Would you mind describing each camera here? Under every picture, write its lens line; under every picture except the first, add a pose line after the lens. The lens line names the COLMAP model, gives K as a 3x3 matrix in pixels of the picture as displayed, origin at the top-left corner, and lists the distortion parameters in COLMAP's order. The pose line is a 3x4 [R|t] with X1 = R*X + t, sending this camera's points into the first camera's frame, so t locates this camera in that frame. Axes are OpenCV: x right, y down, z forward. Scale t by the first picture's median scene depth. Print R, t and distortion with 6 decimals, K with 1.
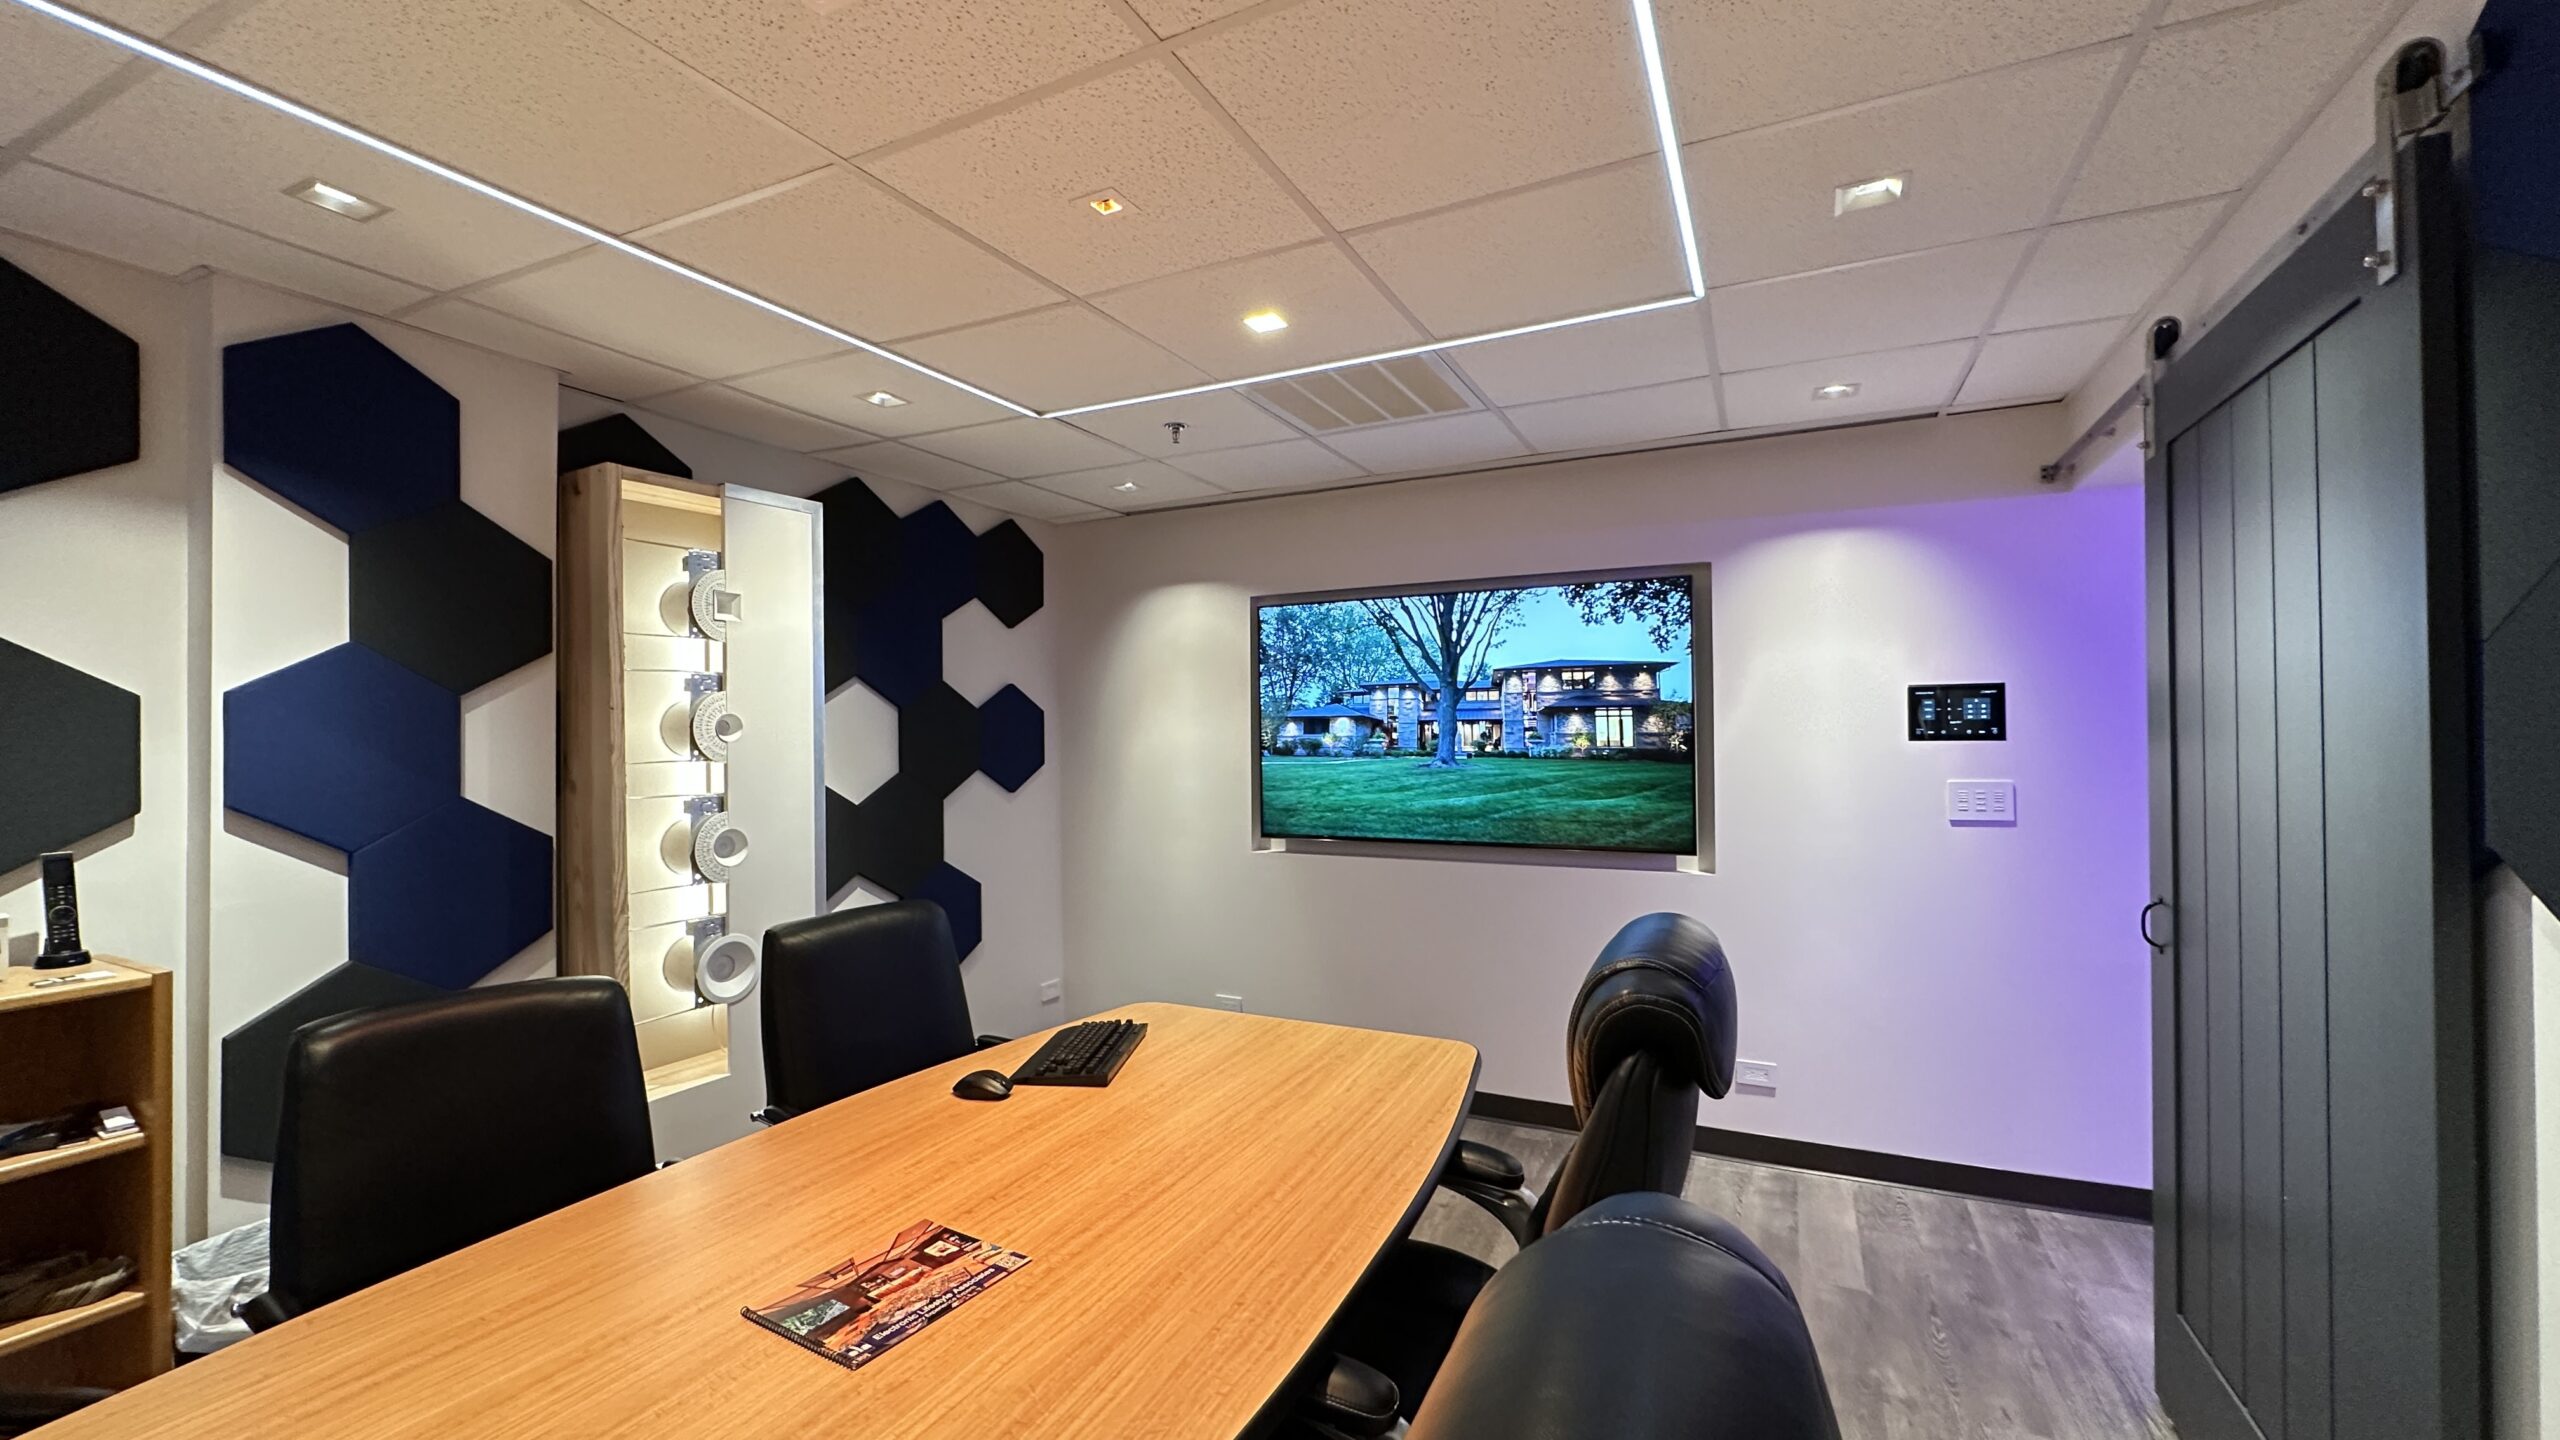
lens RADIAL K [[1027.7, 0, 1277.3], [0, 1027.7, 730.9], [0, 0, 1]] dist [-0.010307, 0.000278]
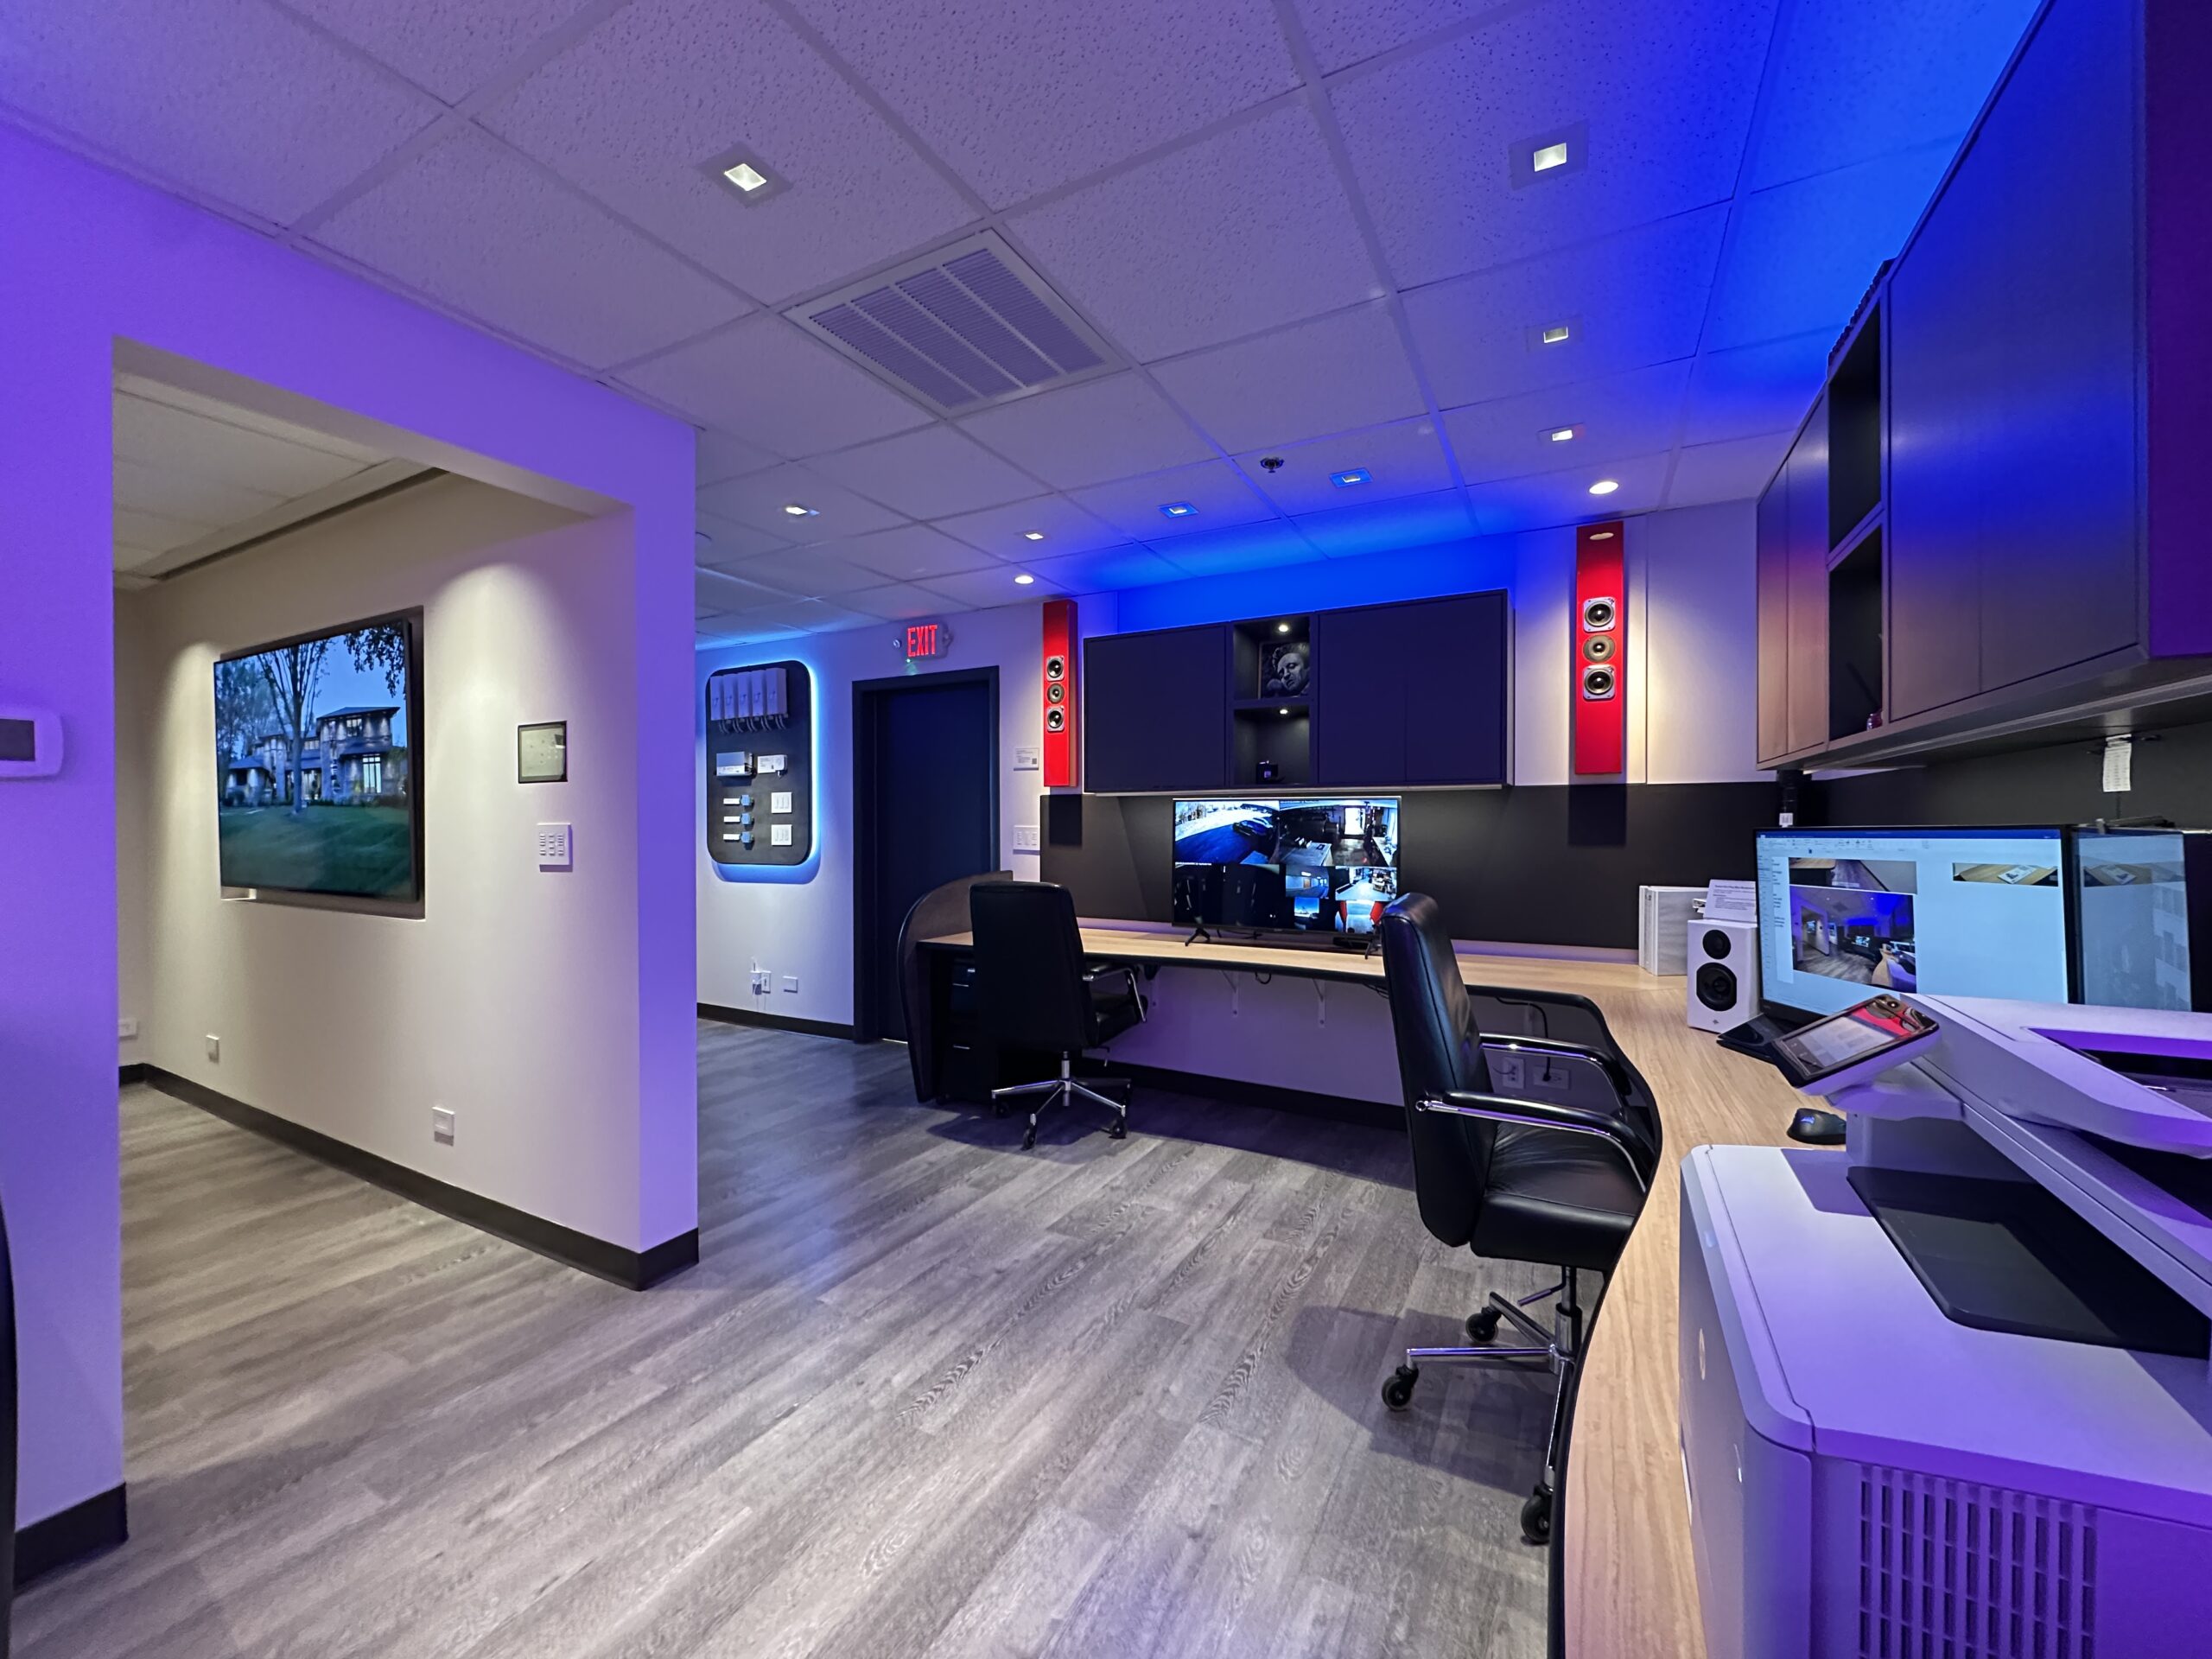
lens RADIAL K [[899.7, 0, 1100.2], [0, 899.7, 833.1], [0, 0, 1]] dist [0.002460, 0.000166]
pose [[0.998673, 0.003832, -0.051350, 1.037703], [-0.002674, 0.999741, 0.022618, 0.030988], [0.051423, -0.022451, 0.998425, 0.150612]]
